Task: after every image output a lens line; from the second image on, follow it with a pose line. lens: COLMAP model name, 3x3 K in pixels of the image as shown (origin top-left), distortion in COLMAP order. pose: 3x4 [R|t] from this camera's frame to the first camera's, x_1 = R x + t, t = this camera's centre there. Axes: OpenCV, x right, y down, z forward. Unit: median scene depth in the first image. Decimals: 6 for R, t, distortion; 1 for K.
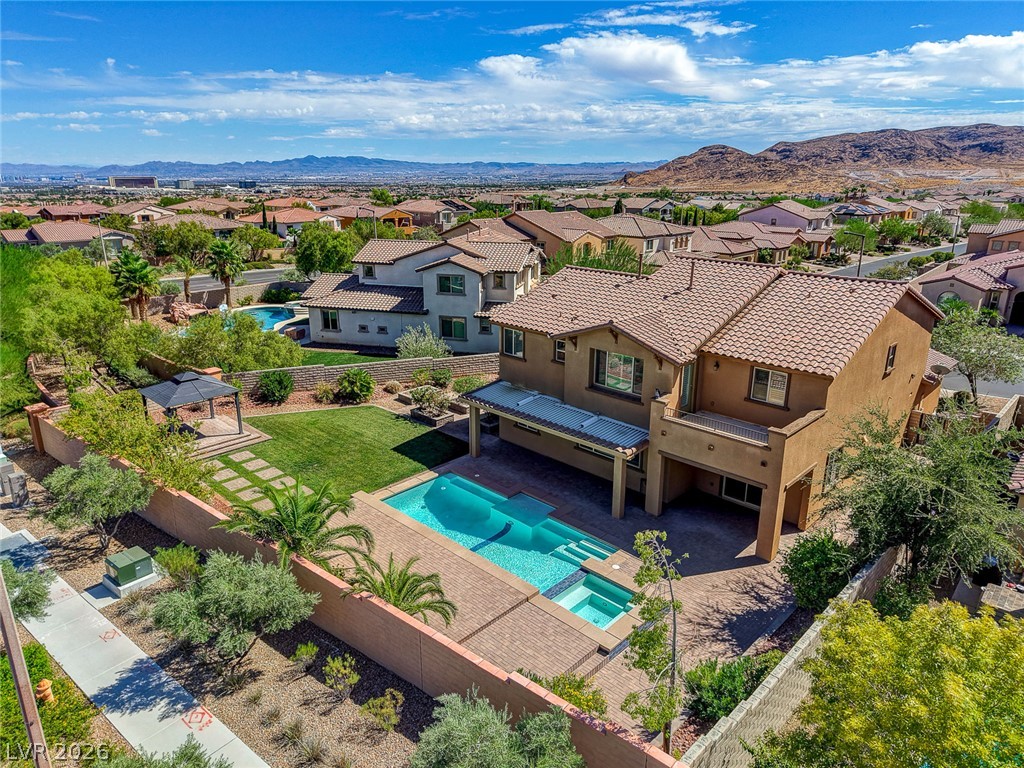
lens RADIAL K [[683.8, 0, 509.1], [0, 683.8, 375.3], [0, 0, 1]] dist [0.037830, -0.023228]
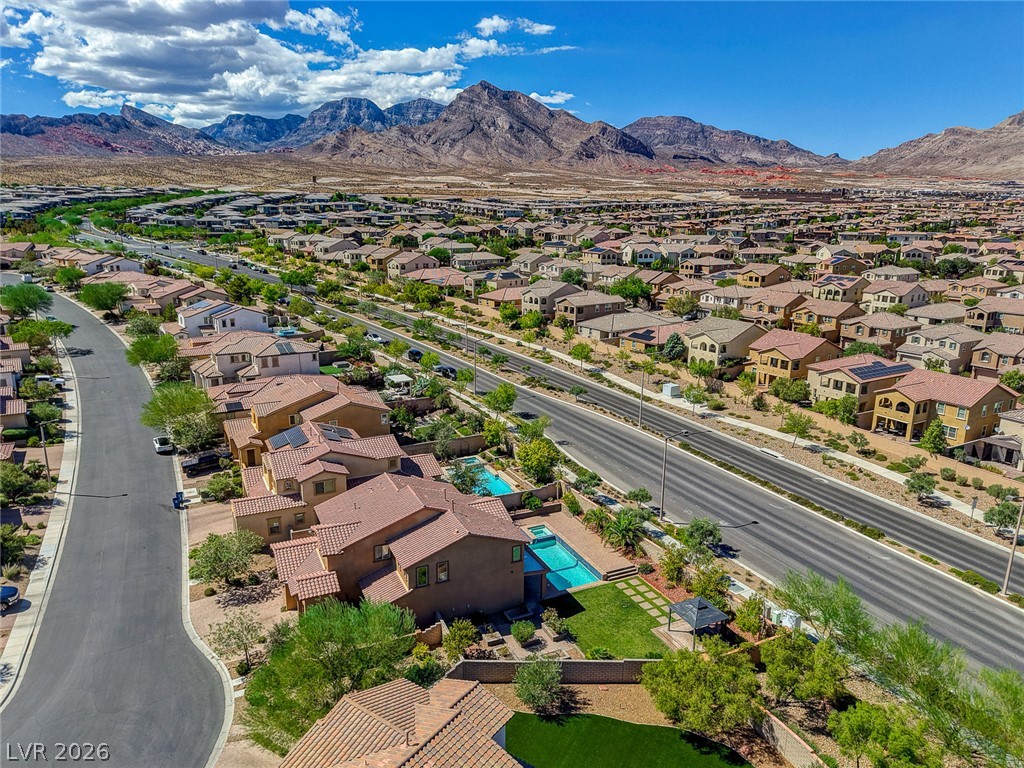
lens RADIAL K [[683.8, 0, 522.0], [0, 683.8, 393.8], [0, 0, 1]] dist [0.037830, -0.023228]
pose [[-0.936214, -0.101516, 0.336449, -0.375412], [0.089832, 0.856435, 0.508379, -0.869702], [-0.339756, 0.506176, -0.792687, 1.448940]]
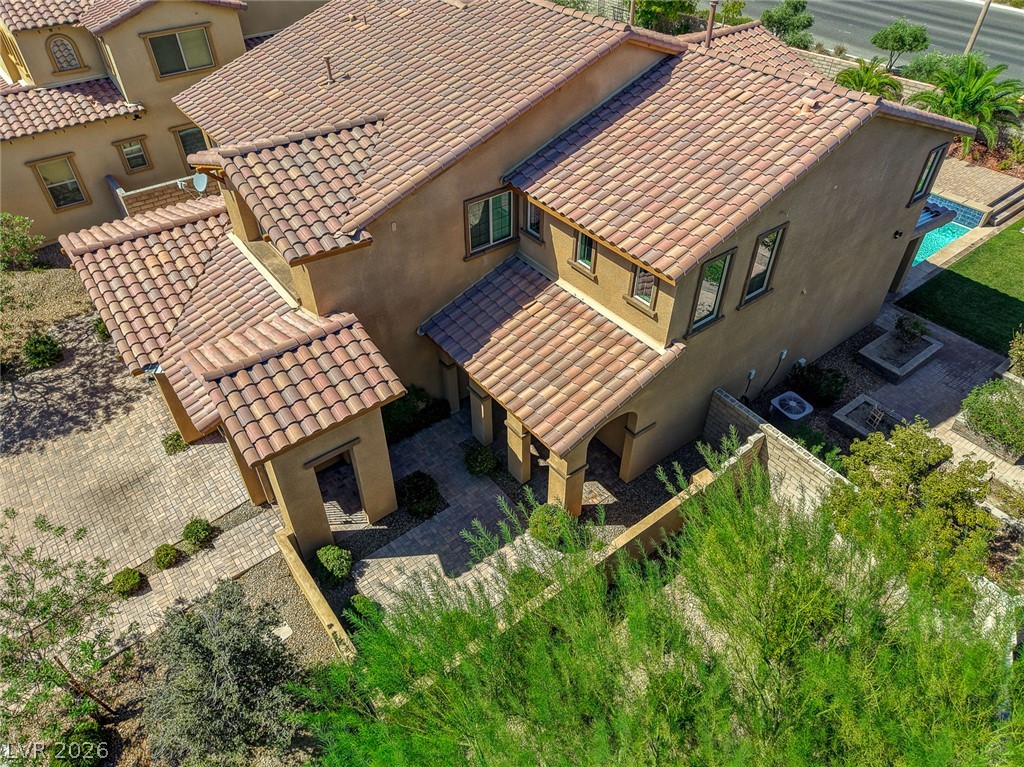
lens RADIAL K [[683.8, 0, 531.2], [0, 683.8, 375.3], [0, 0, 1]] dist [0.037830, -0.023228]
pose [[-0.990641, -0.091953, 0.100872, 0.158118], [0.037890, 0.524717, 0.850433, -0.299309], [-0.131129, 0.846296, -0.516322, 0.963933]]
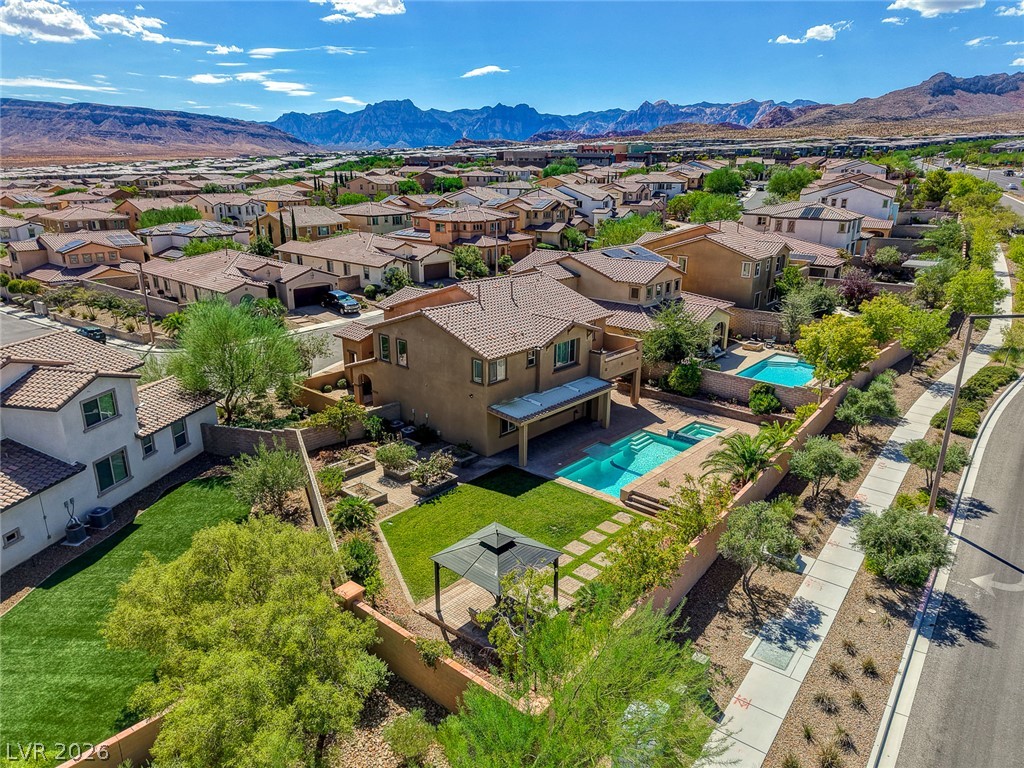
lens RADIAL K [[683.8, 0, 526.6], [0, 683.8, 387.1], [0, 0, 1]] dist [0.037830, -0.023228]
pose [[-0.053694, -0.309800, 0.949284, -0.742927], [0.283466, 0.906818, 0.311975, -0.247133], [-0.957478, 0.285841, 0.039127, 0.581661]]
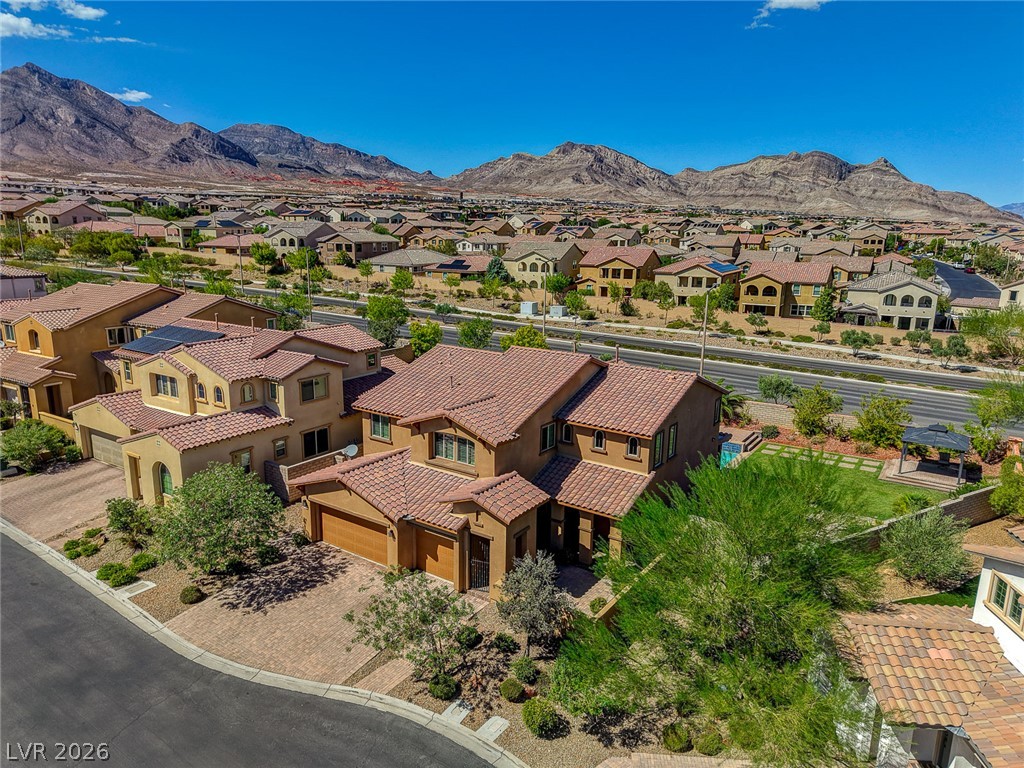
lens RADIAL K [[683.8, 0, 509.2], [0, 683.8, 382.2], [0, 0, 1]] dist [0.037830, -0.023228]
pose [[-0.987103, 0.019252, -0.158922, 0.362441], [-0.061828, 0.869863, 0.489403, -0.440554], [0.147662, 0.492917, -0.857455, 1.289107]]
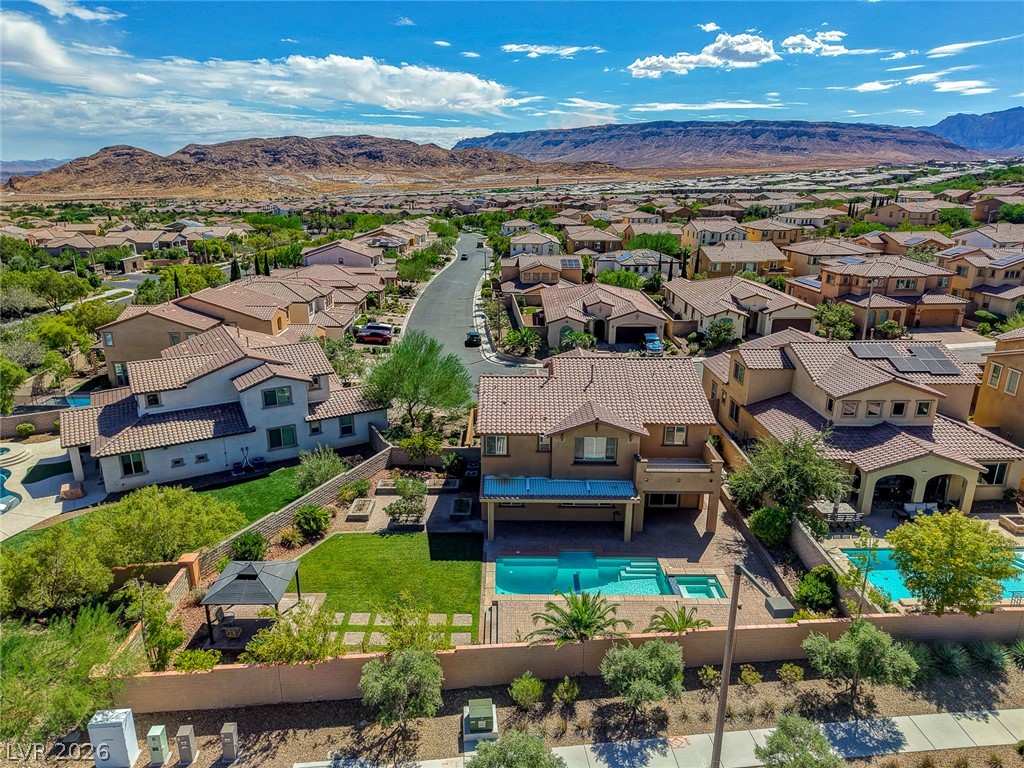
lens RADIAL K [[683.8, 0, 510.7], [0, 683.8, 385.6], [0, 0, 1]] dist [0.037830, -0.023228]
pose [[0.714752, -0.209285, 0.667330, -0.524660], [0.201939, 0.975293, 0.089578, -0.173336], [-0.669590, 0.070733, 0.739355, 0.004482]]
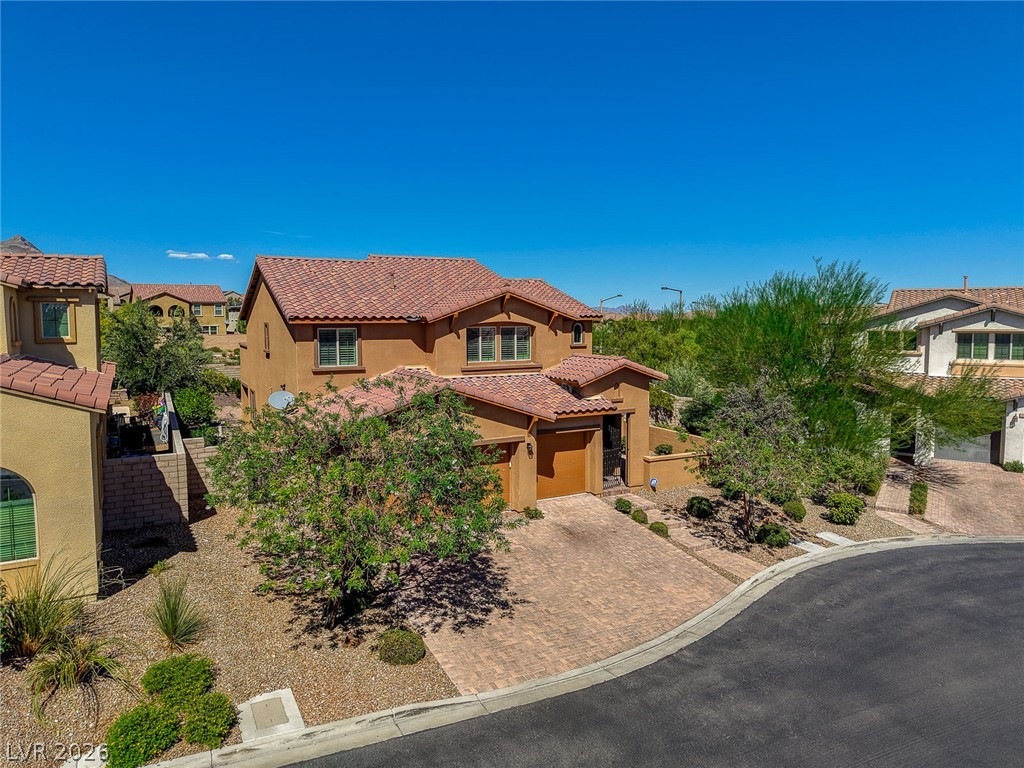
lens RADIAL K [[683.8, 0, 508.4], [0, 683.8, 370.2], [0, 0, 1]] dist [0.037830, -0.023228]
pose [[-0.316769, 0.075564, -0.945488, 0.774682], [-0.276531, 0.946160, 0.168264, -0.134043], [0.907297, 0.314757, -0.278818, 0.909893]]
